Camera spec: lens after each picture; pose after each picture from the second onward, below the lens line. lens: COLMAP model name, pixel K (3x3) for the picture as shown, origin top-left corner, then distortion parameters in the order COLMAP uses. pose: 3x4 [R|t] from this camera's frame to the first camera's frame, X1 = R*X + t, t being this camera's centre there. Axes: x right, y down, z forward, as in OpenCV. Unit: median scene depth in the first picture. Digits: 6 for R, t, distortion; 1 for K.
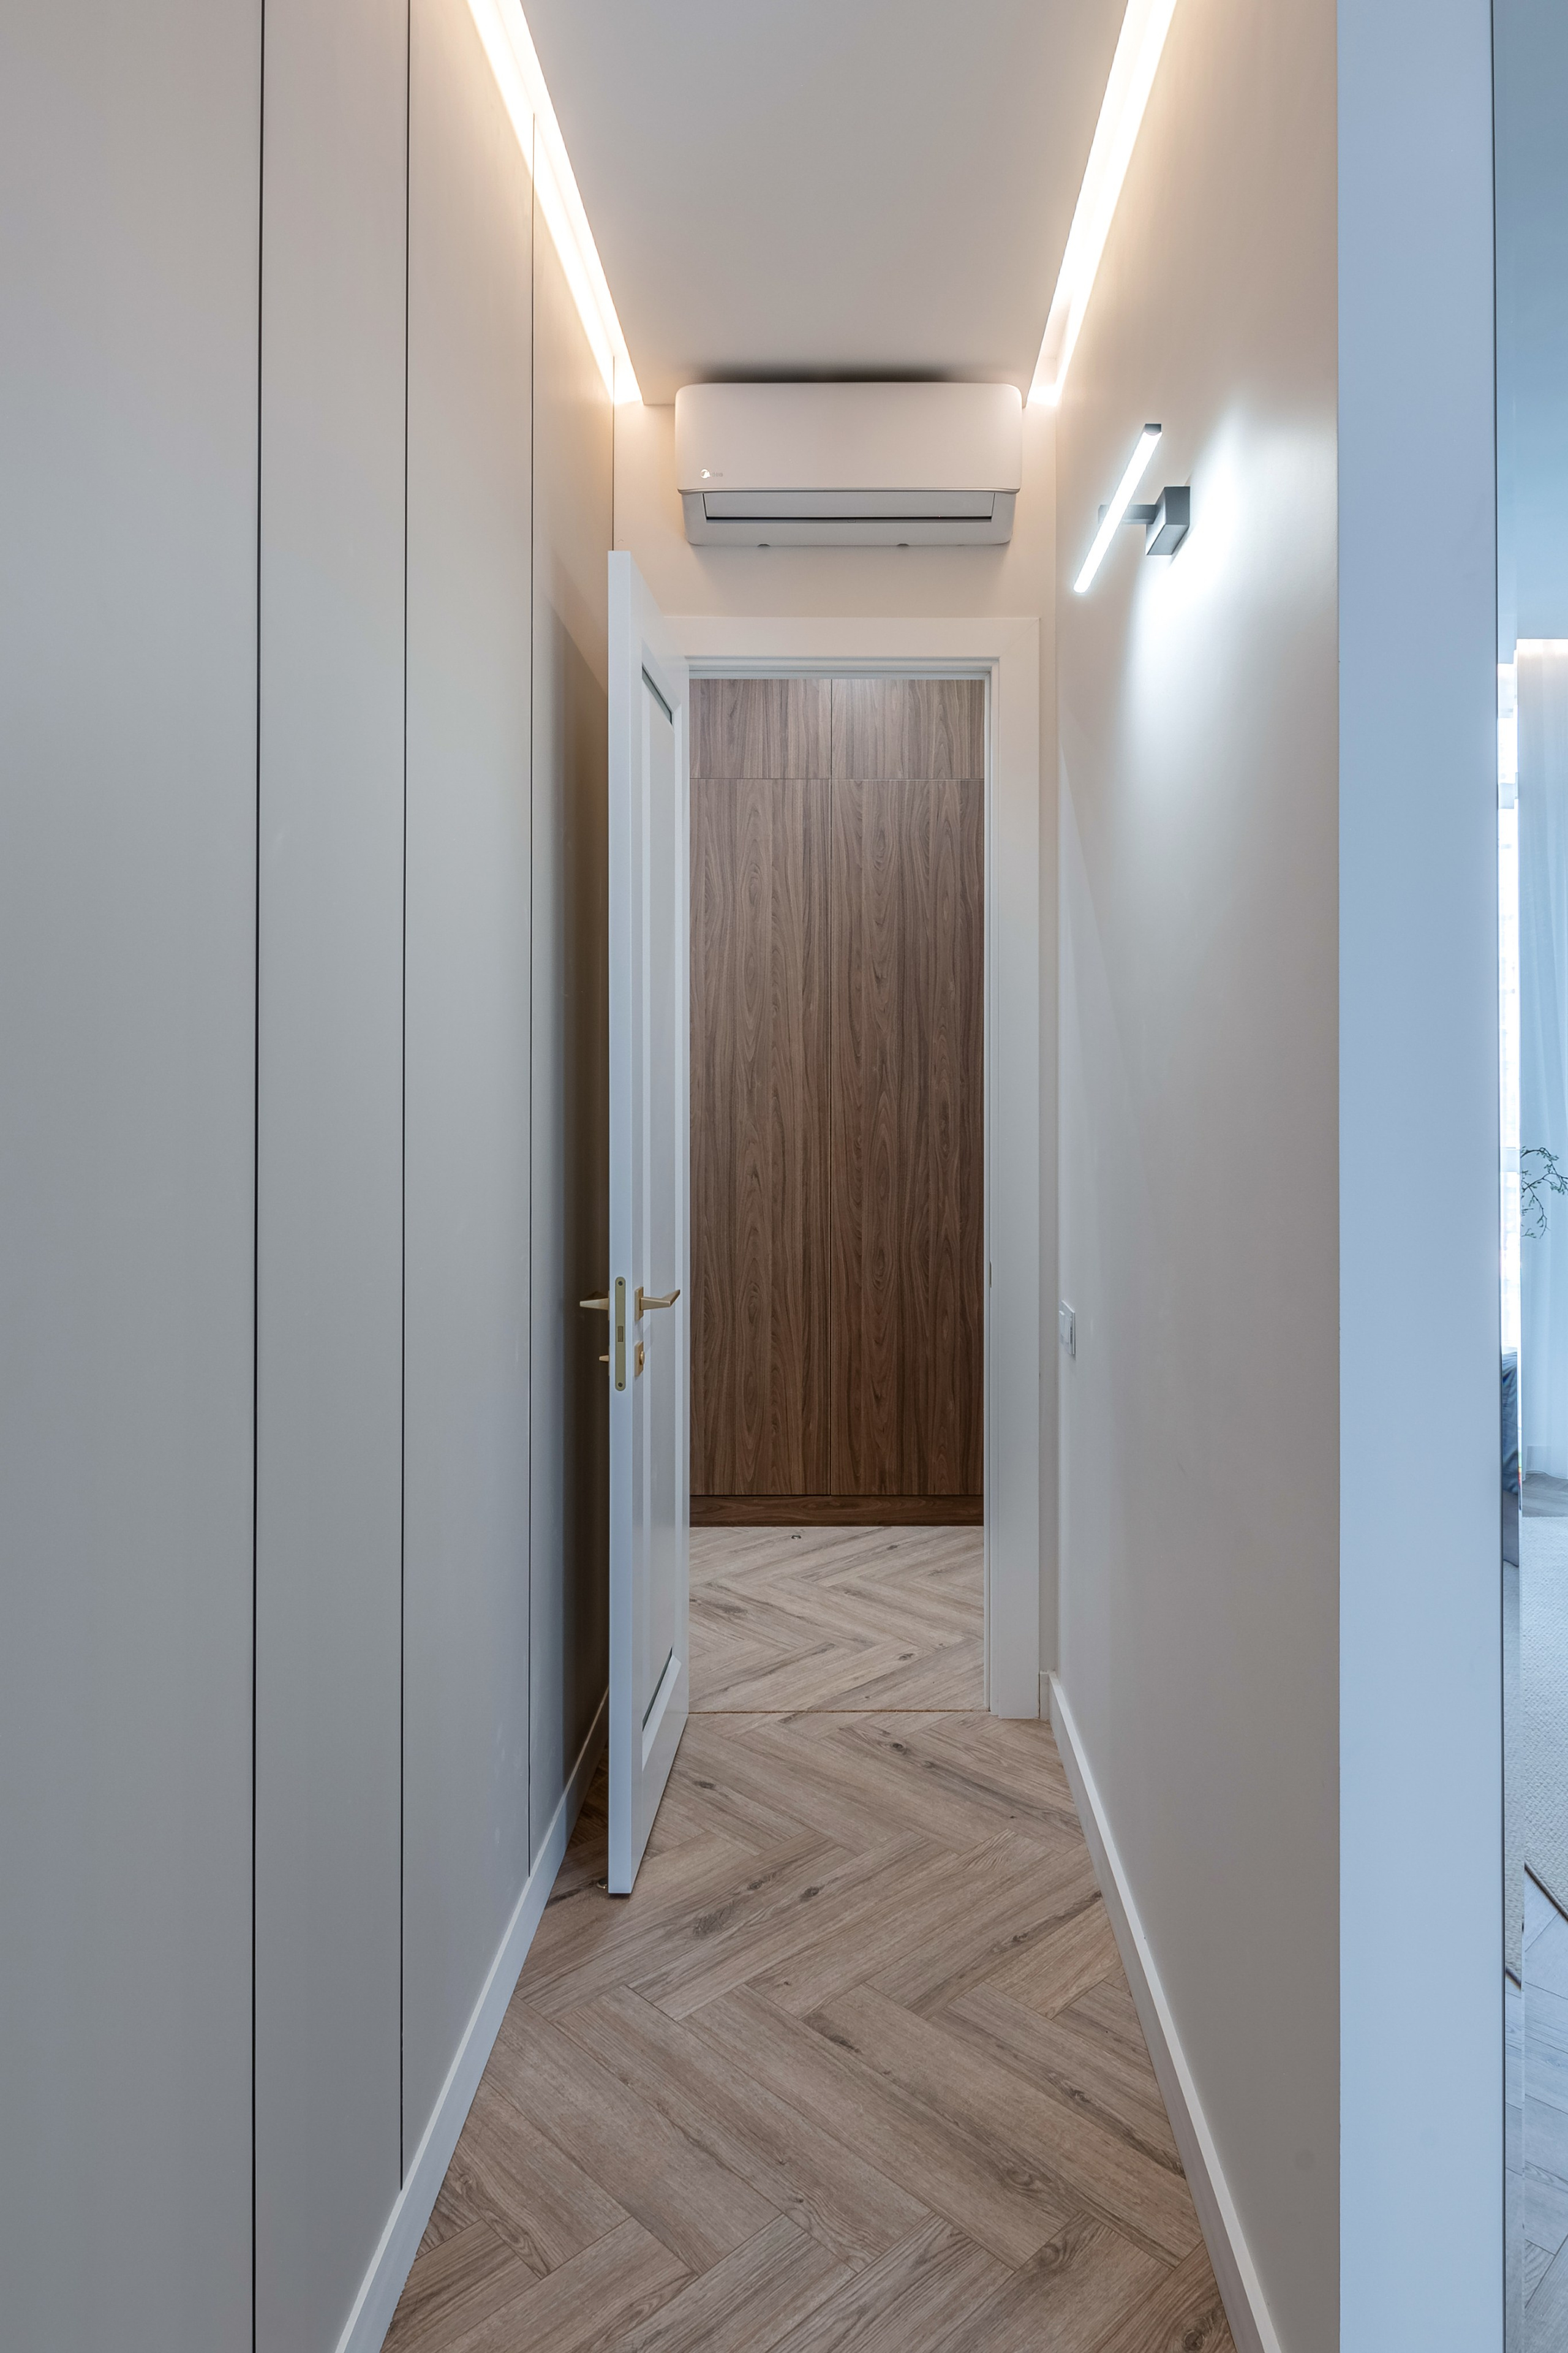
lens RADIAL K [[1445.6, 0, 861.3], [0, 1445.6, 1068.7], [0, 0, 1]] dist [-0.002121, -0.005298]
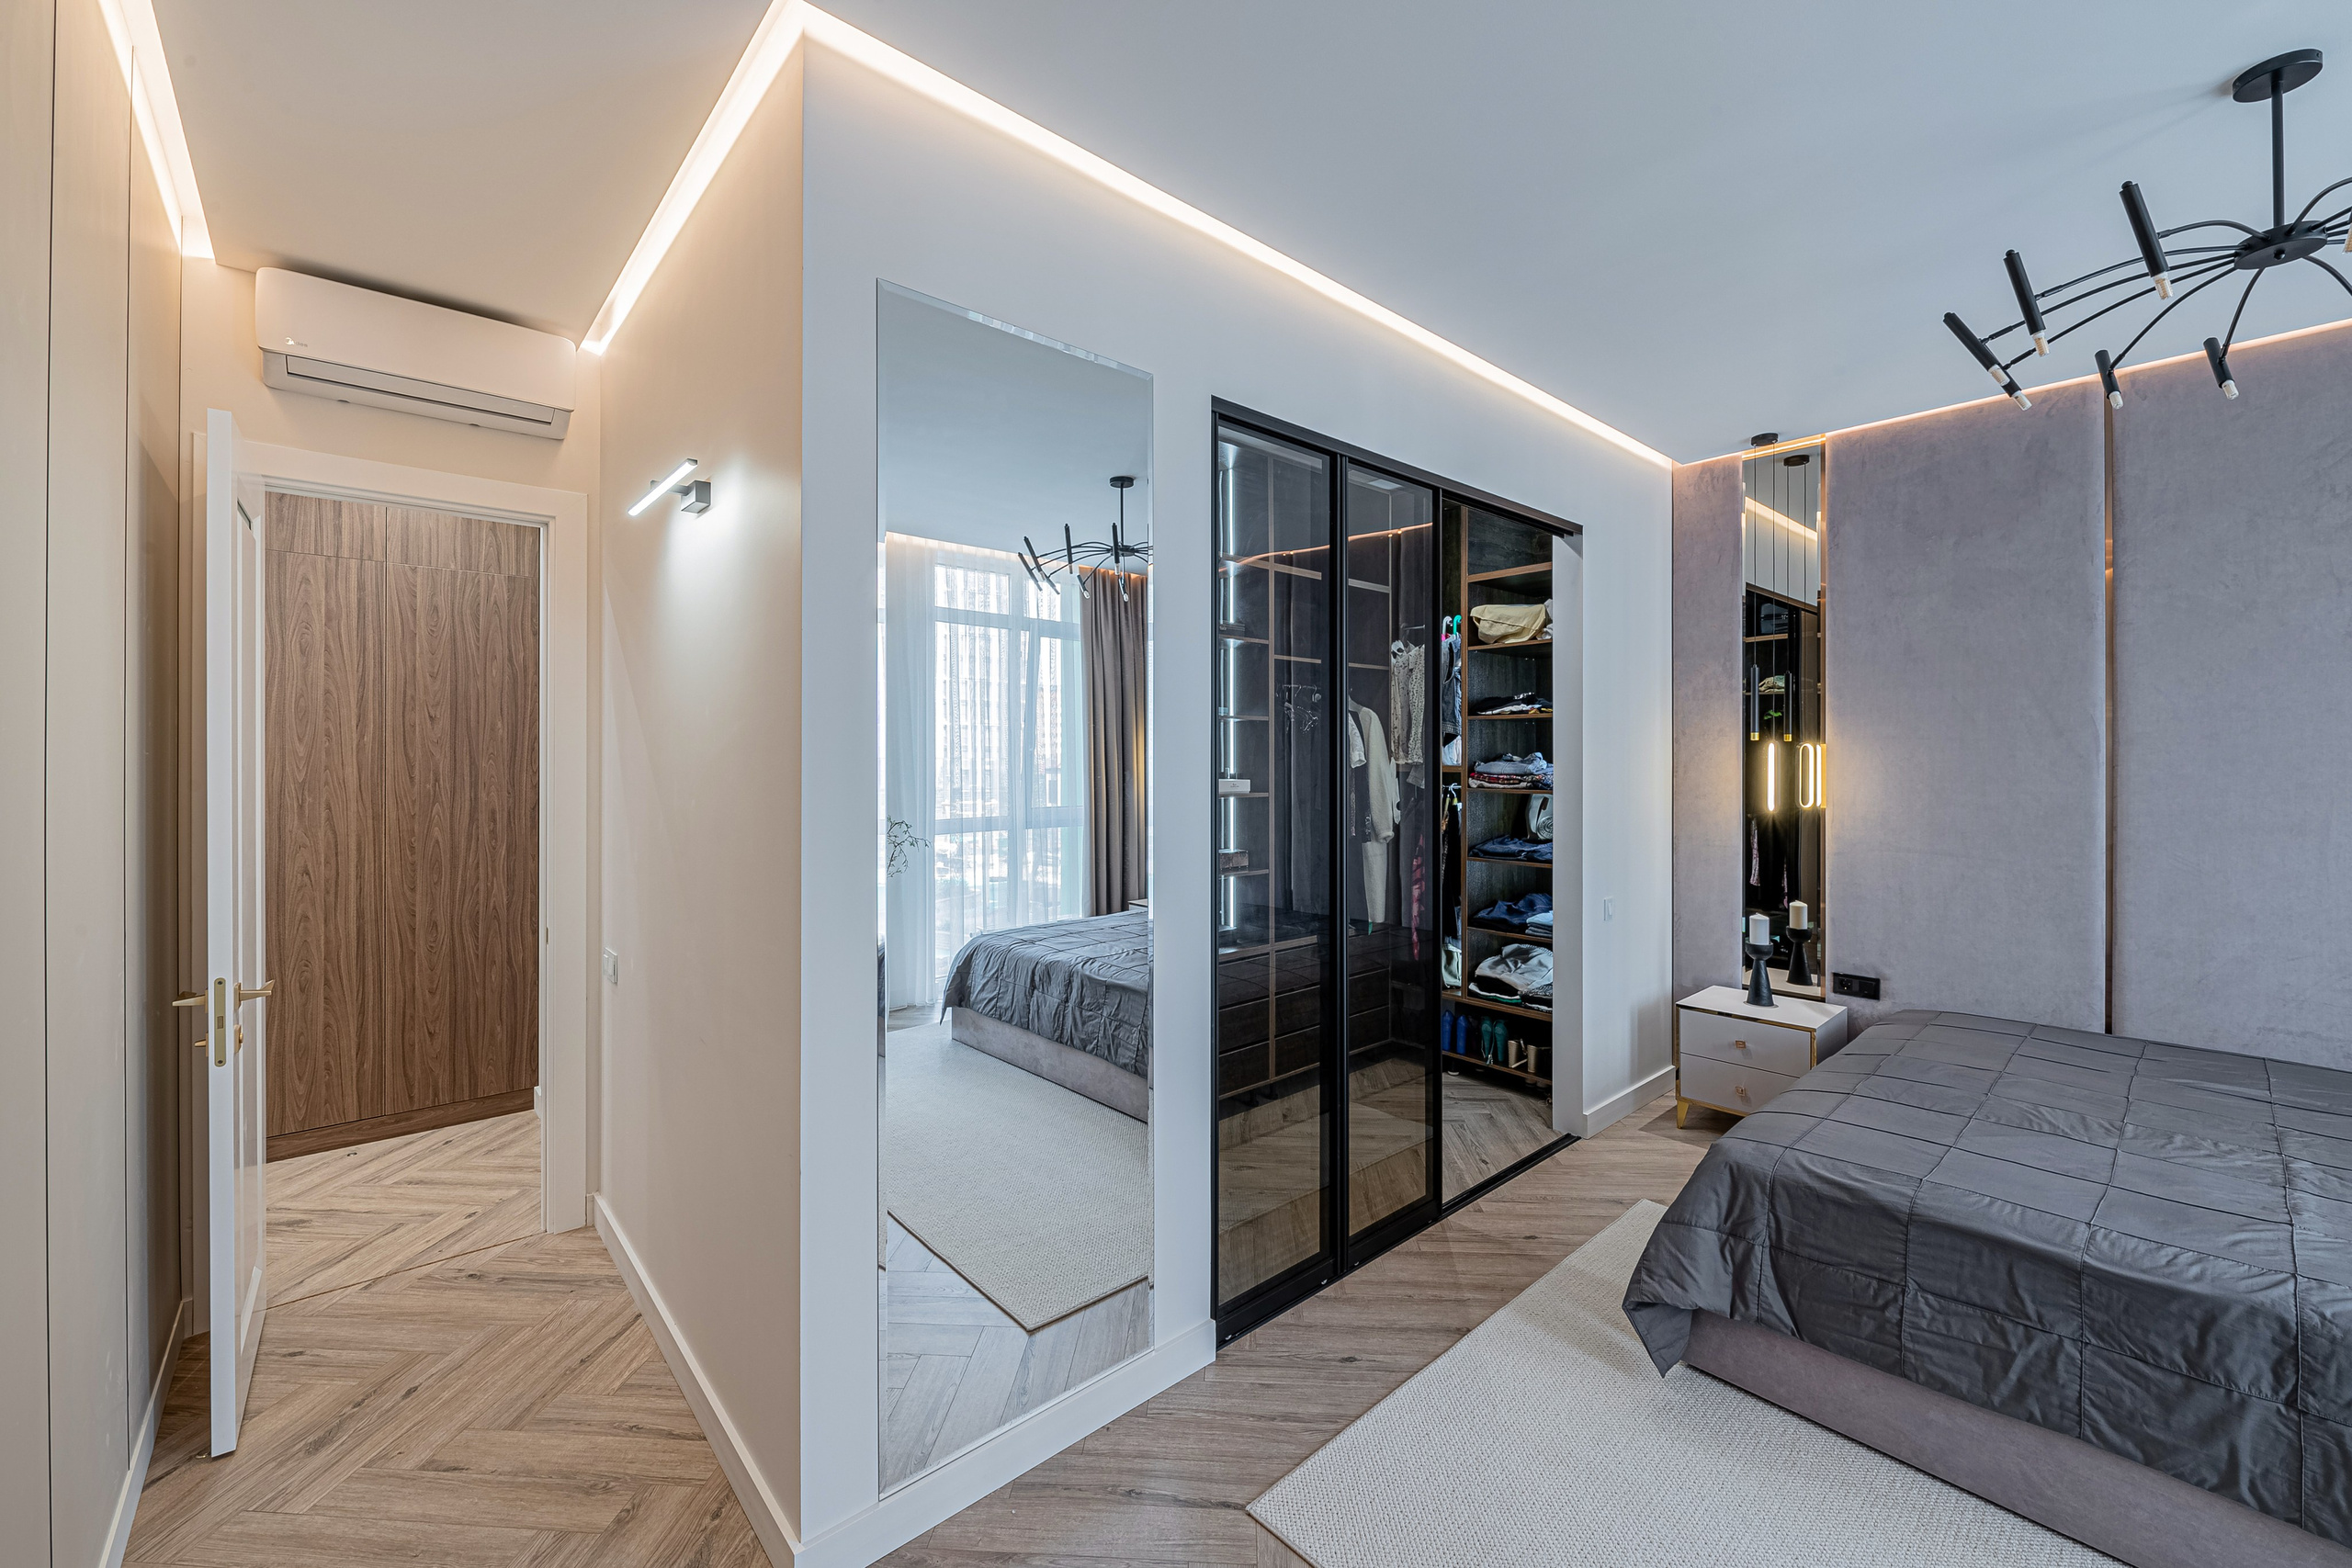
lens RADIAL K [[941.9, 0, 1177.0], [0, 941.9, 762.2], [0, 0, 1]] dist [-0.000318, -0.000224]
pose [[0.753547, 0.001499, 0.657393, -0.056792], [-0.006541, 0.999965, 0.005218, -0.042391], [-0.657362, -0.008231, 0.753530, -0.138306]]
